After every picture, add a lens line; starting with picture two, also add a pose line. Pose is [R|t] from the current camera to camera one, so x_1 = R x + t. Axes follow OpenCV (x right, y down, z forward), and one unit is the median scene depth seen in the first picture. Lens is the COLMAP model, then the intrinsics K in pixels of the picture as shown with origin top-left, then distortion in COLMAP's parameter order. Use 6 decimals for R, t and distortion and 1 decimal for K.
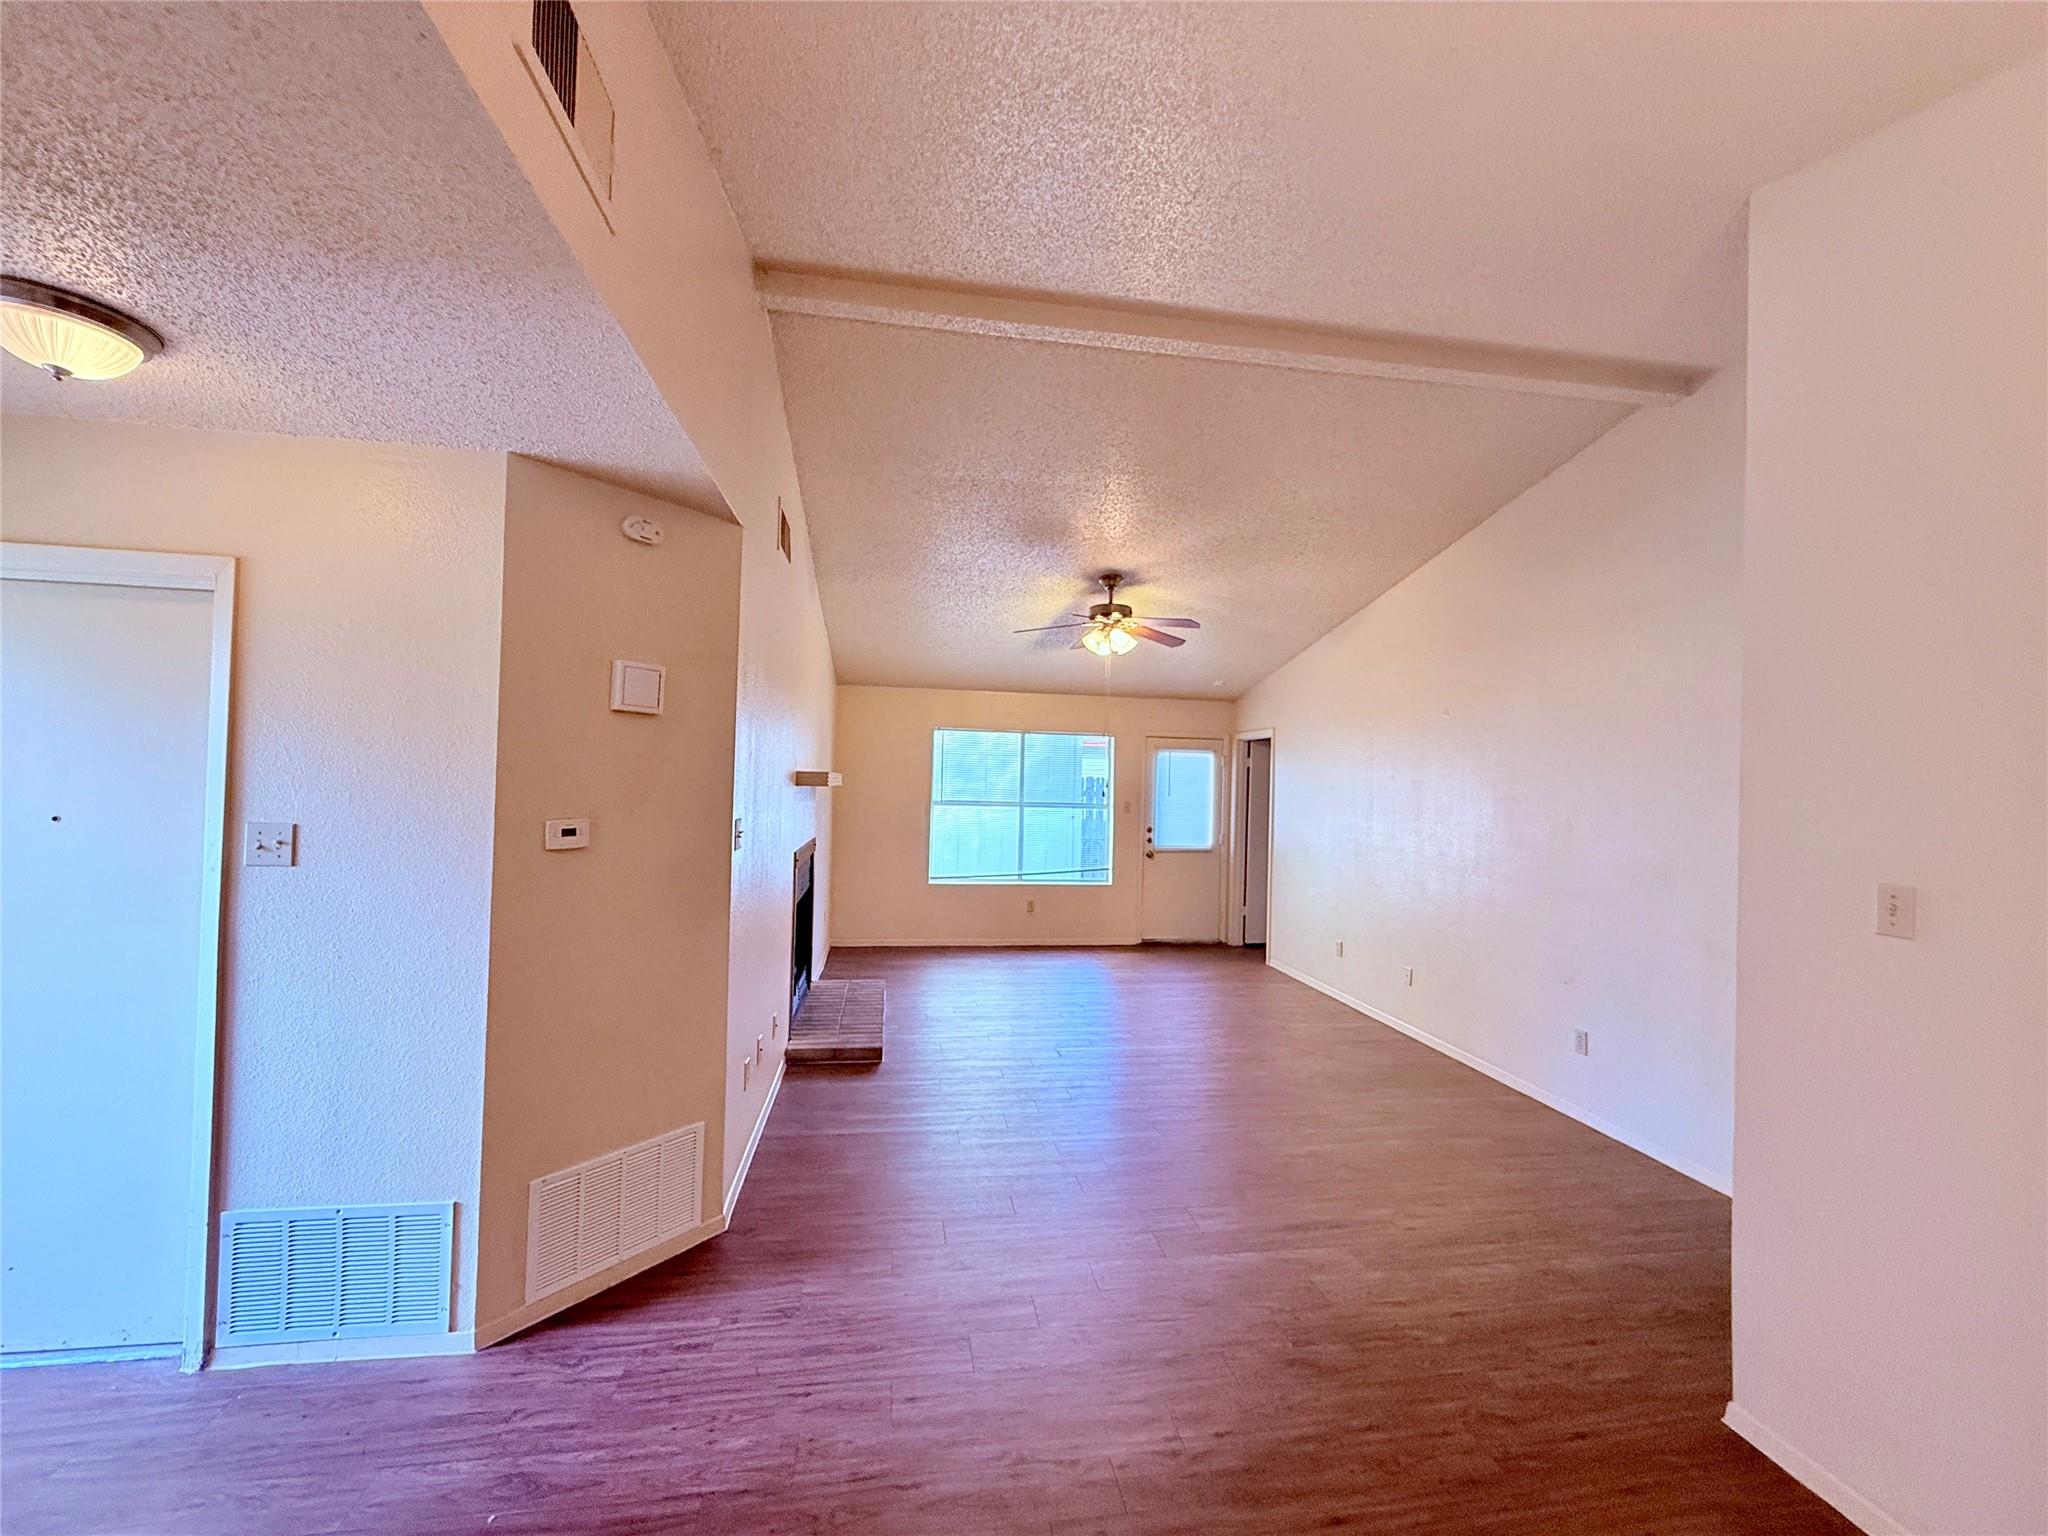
lens RADIAL K [[816.1, 0, 1015.2], [0, 816.1, 768.2], [0, 0, 1]] dist [-0.001122, 0.000346]
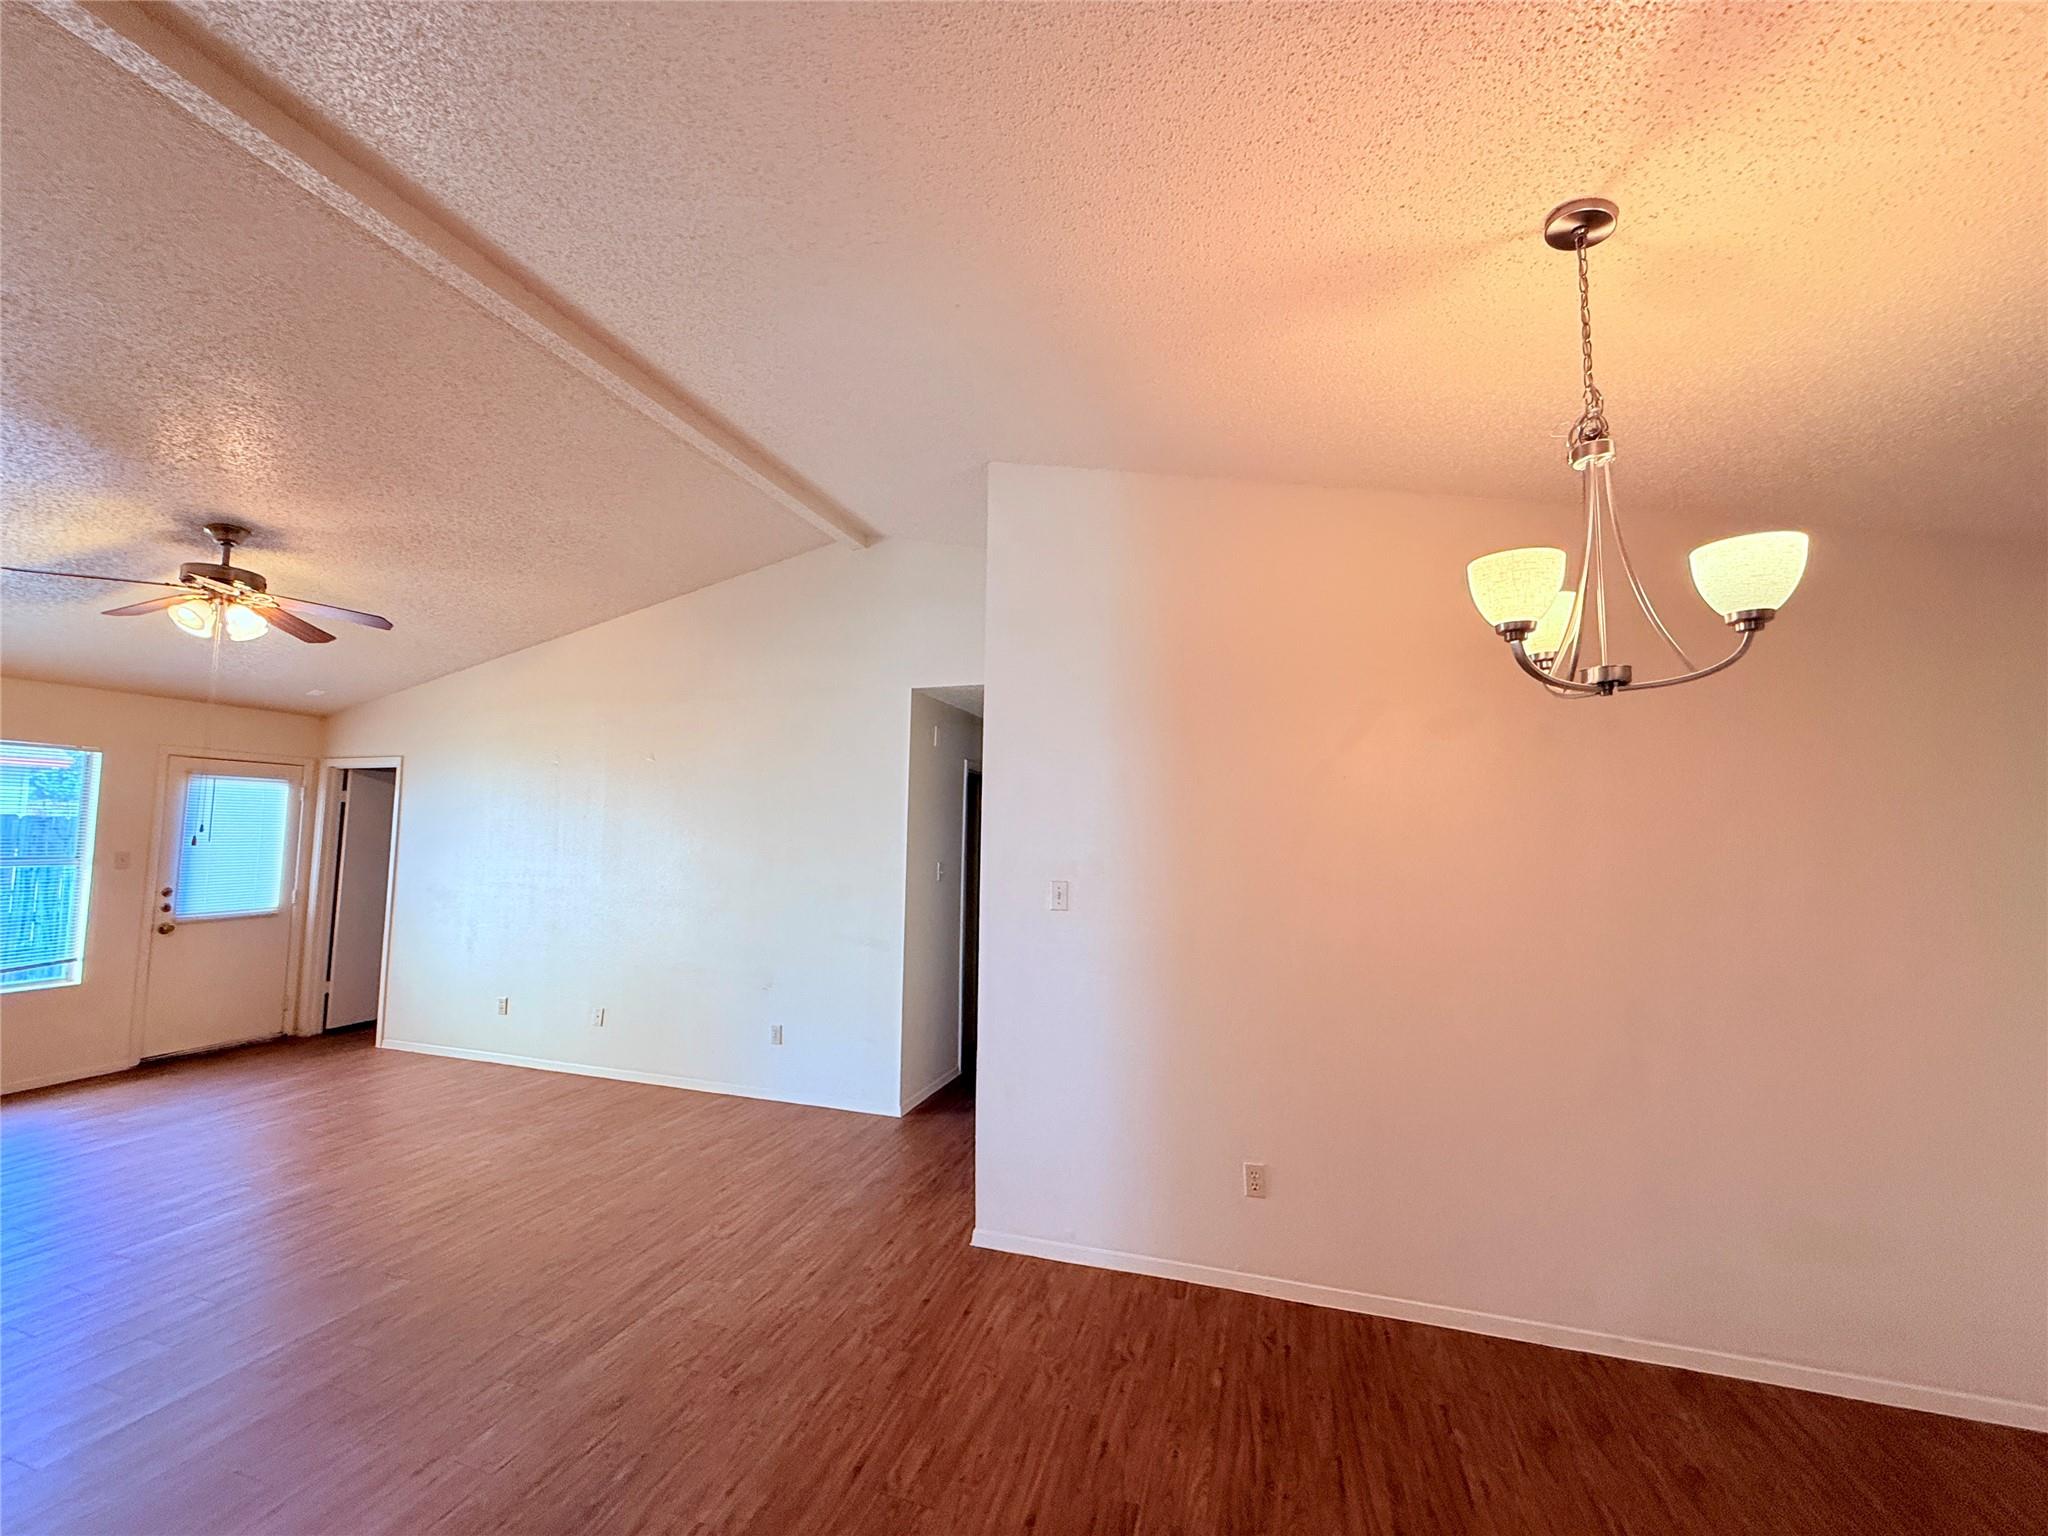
lens RADIAL K [[816.1, 0, 1021.2], [0, 816.1, 769.0], [0, 0, 1]] dist [-0.001122, 0.000346]
pose [[0.448158, 0.054055, 0.892319, -0.202142], [-0.015386, 0.998489, -0.052759, -0.003210], [-0.893822, 0.009915, 0.448312, 0.091298]]
